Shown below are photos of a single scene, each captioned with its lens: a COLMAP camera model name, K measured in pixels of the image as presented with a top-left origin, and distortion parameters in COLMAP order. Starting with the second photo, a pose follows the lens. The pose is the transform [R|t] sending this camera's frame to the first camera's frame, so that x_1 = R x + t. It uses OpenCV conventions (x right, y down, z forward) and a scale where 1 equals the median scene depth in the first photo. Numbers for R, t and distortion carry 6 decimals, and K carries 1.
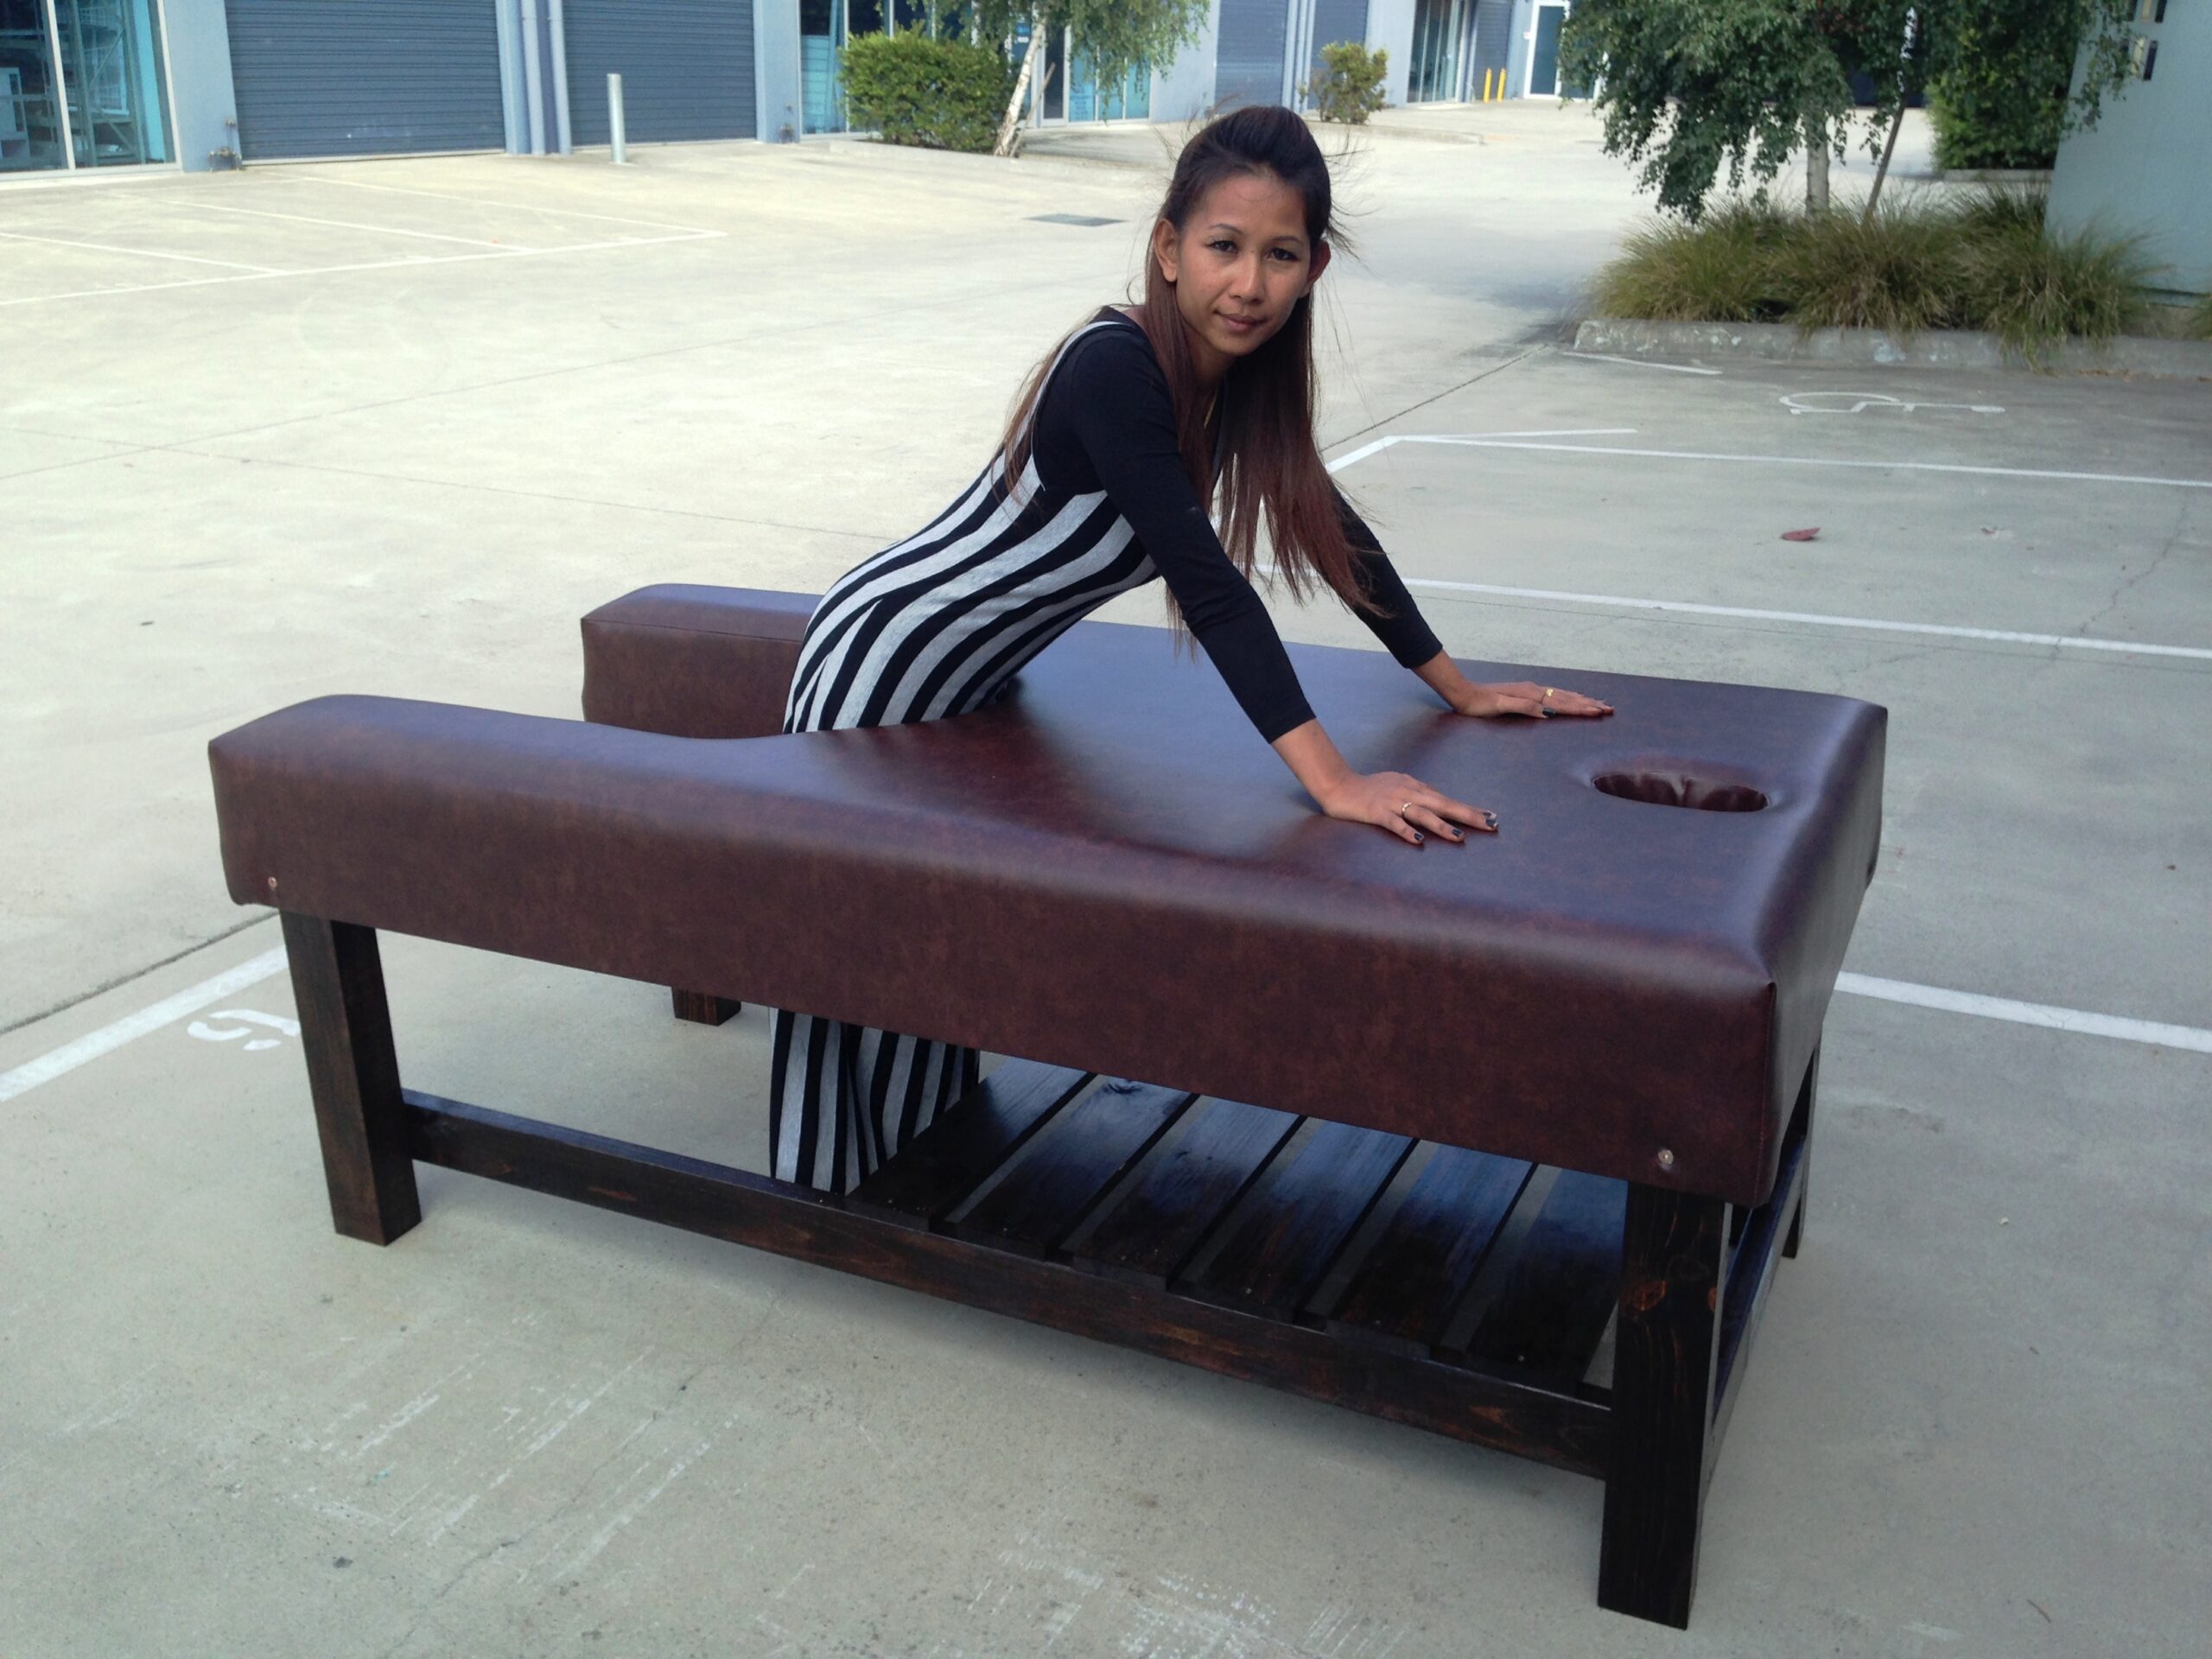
lens RADIAL K [[2059.1, 0, 1103.6], [0, 2059.1, 728.8], [0, 0, 1]] dist [0.022348, -0.023572]
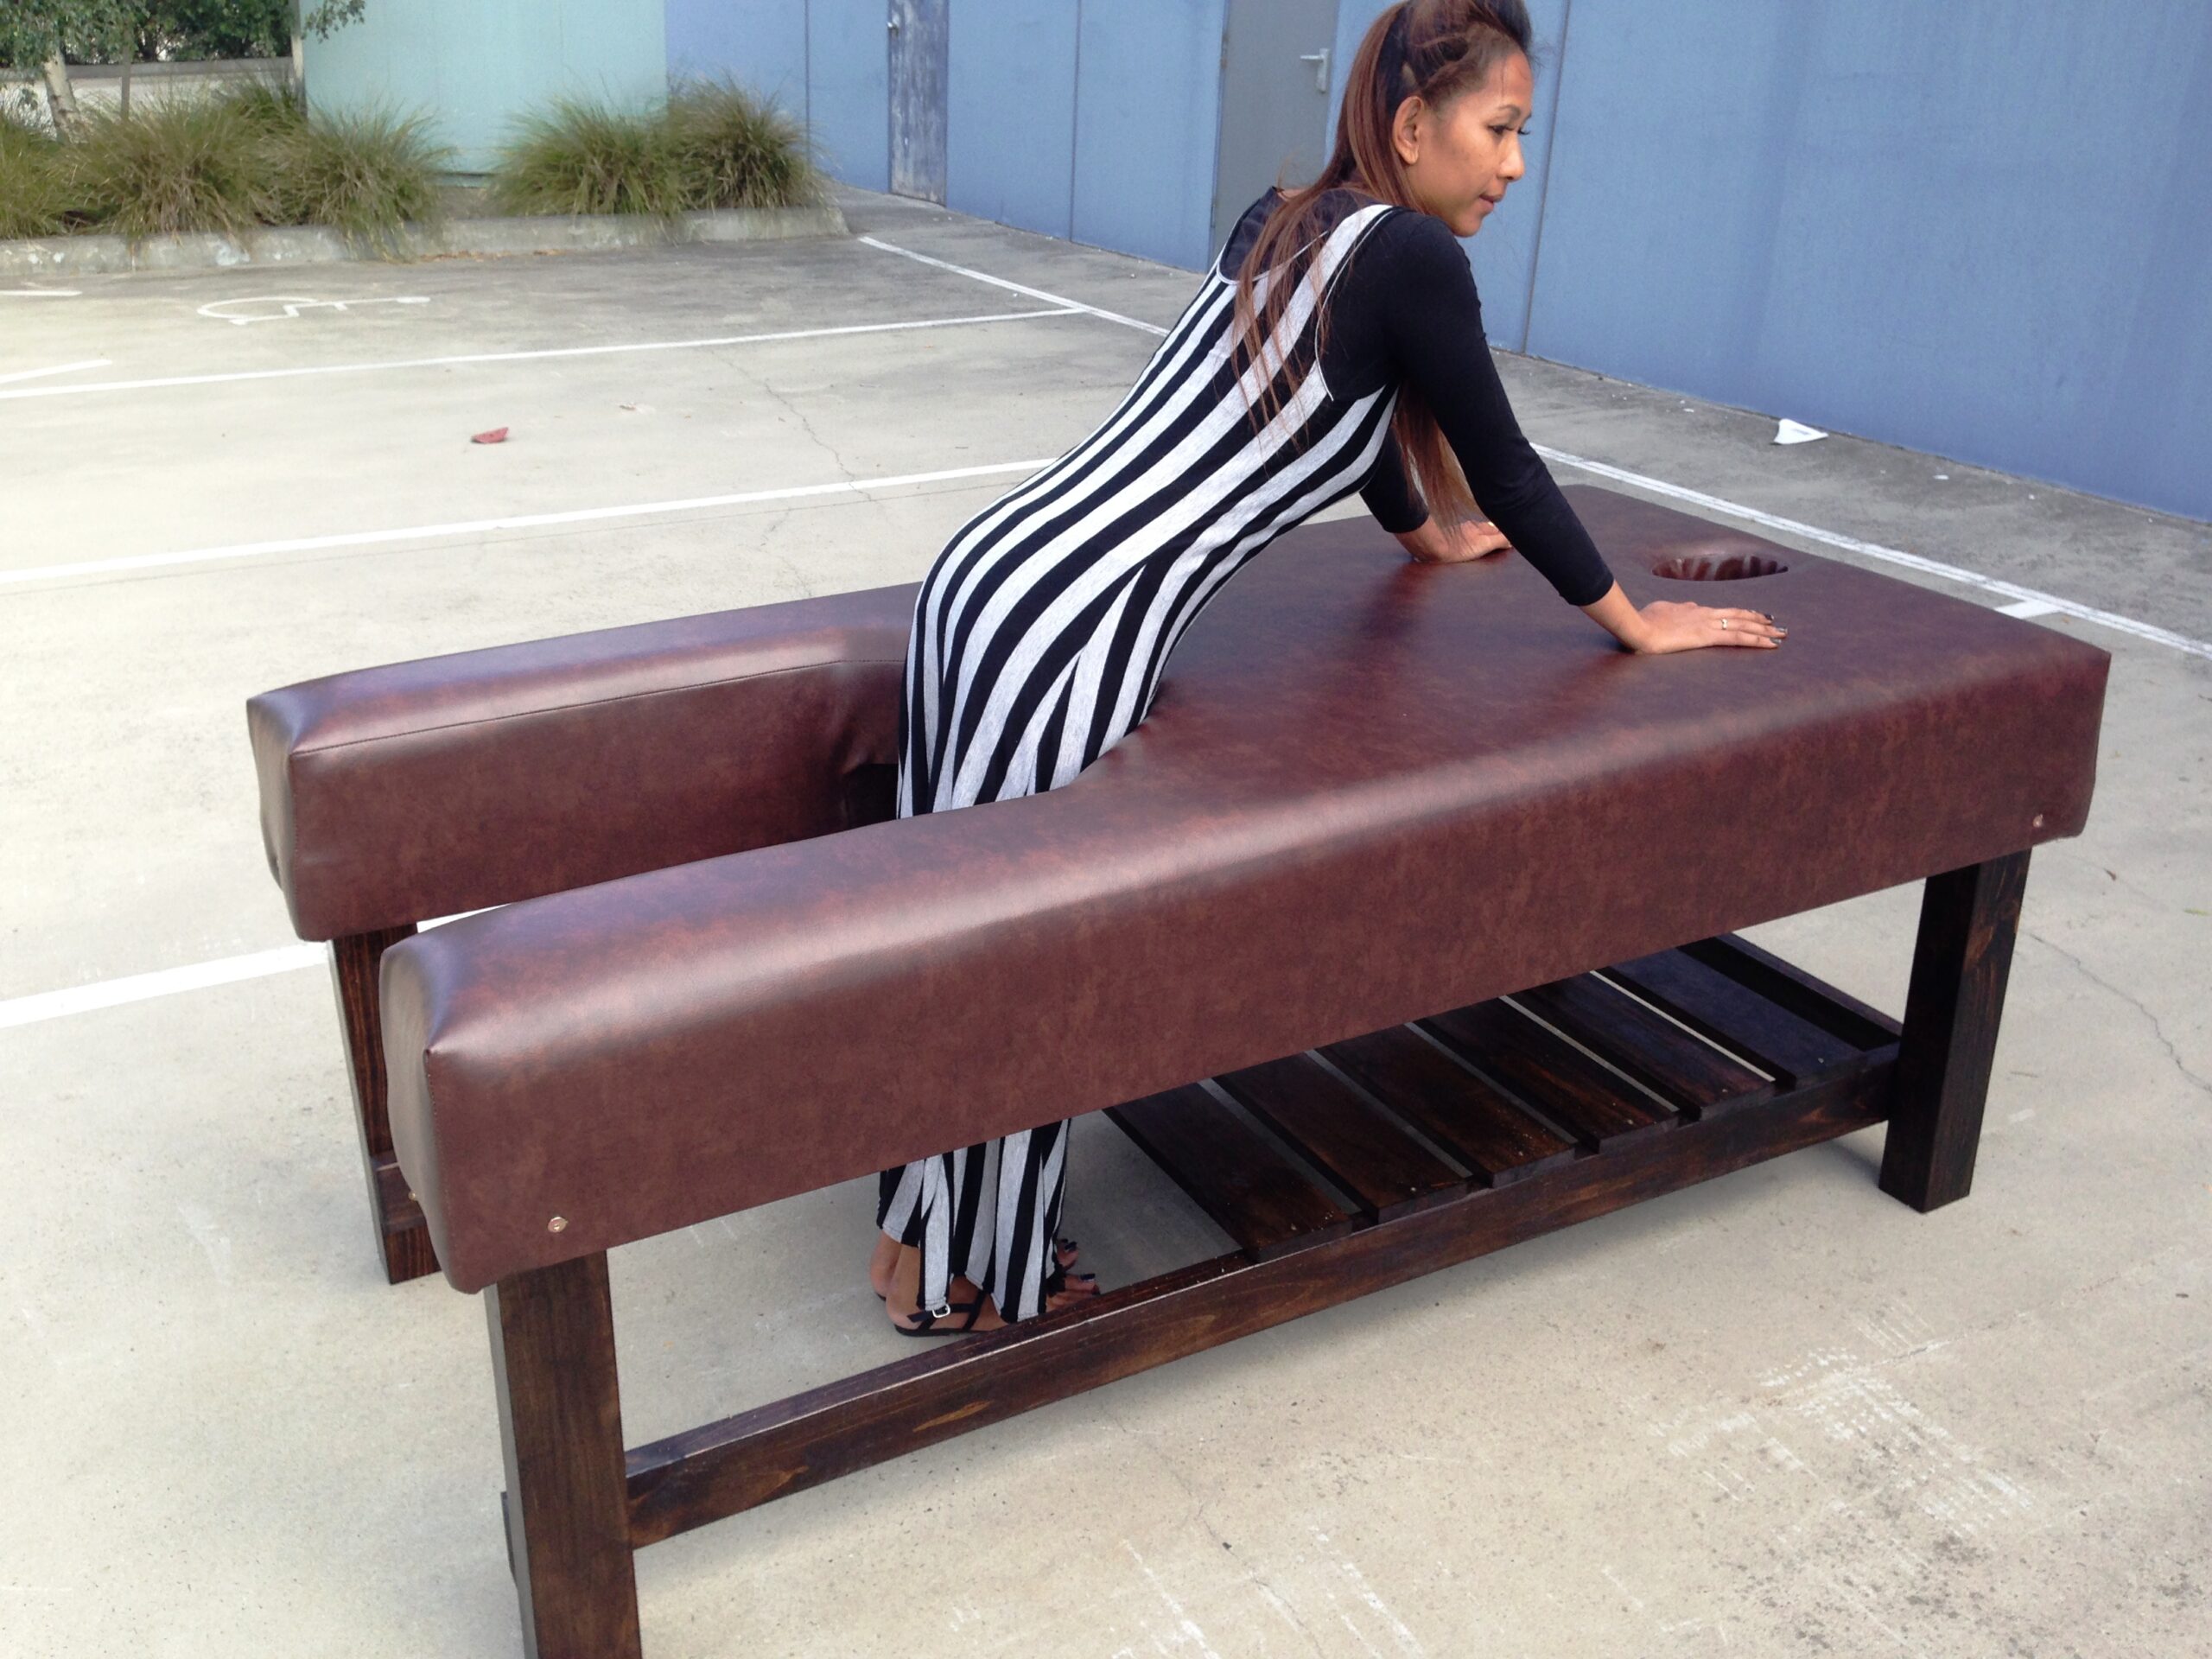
lens RADIAL K [[2059.1, 0, 1103.6], [0, 2059.1, 728.8], [0, 0, 1]] dist [0.022348, -0.023572]
pose [[0.589135, -0.265441, 0.763191, -0.172759], [0.229625, 0.960561, 0.156831, -0.030014], [-0.774721, 0.082853, 0.626852, 0.110337]]
